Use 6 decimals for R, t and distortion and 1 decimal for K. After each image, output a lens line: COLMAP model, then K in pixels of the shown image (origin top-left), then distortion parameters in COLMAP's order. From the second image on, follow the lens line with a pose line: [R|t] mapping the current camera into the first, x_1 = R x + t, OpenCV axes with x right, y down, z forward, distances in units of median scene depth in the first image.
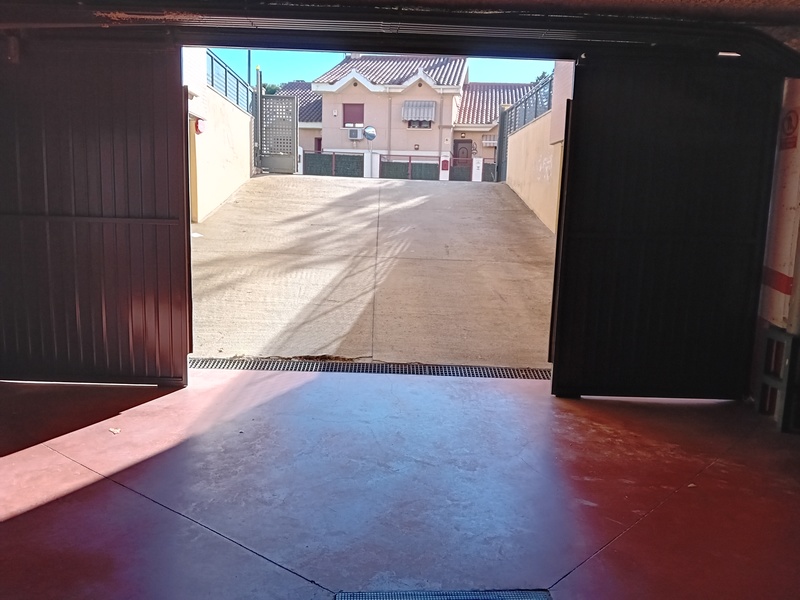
lens RADIAL K [[631.2, 0, 393.3], [0, 631.2, 298.2], [0, 0, 1]] dist [0.070241, -0.110476]
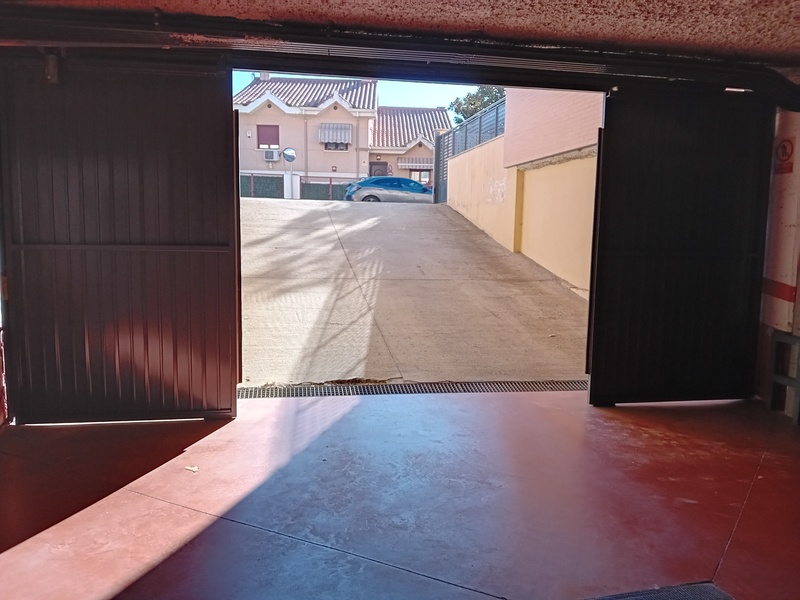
lens RADIAL K [[631.2, 0, 392.6], [0, 631.2, 297.9], [0, 0, 1]] dist [0.070241, -0.110476]
pose [[0.985784, -0.032646, 0.164818, -0.247015], [0.037915, 0.998862, -0.028922, -0.006787], [-0.163686, 0.034760, 0.985900, 0.004126]]
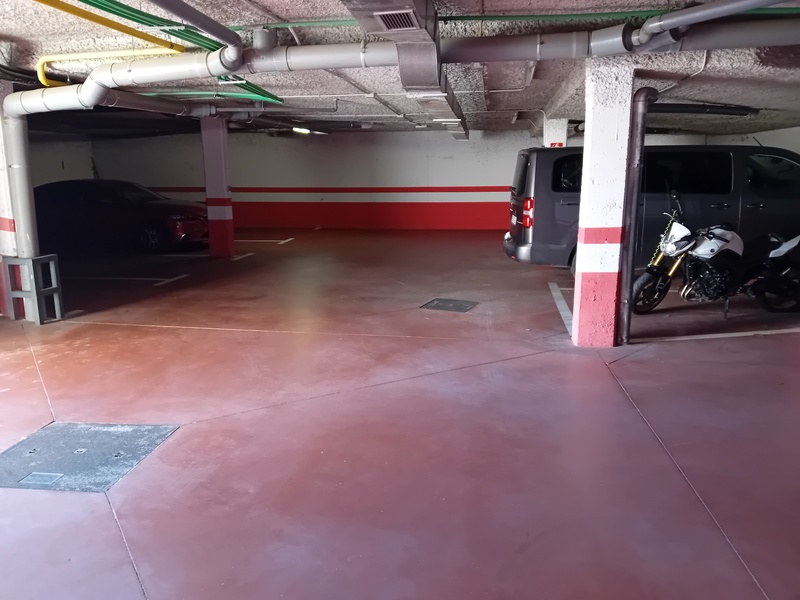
lens RADIAL K [[631.2, 0, 400.1], [0, 631.2, 298.9], [0, 0, 1]] dist [0.070241, -0.110476]
pose [[0.188916, -0.229102, 0.954894, -0.563097], [0.158550, 0.966762, 0.200582, -0.008815], [-0.969109, 0.113506, 0.218961, -0.112427]]
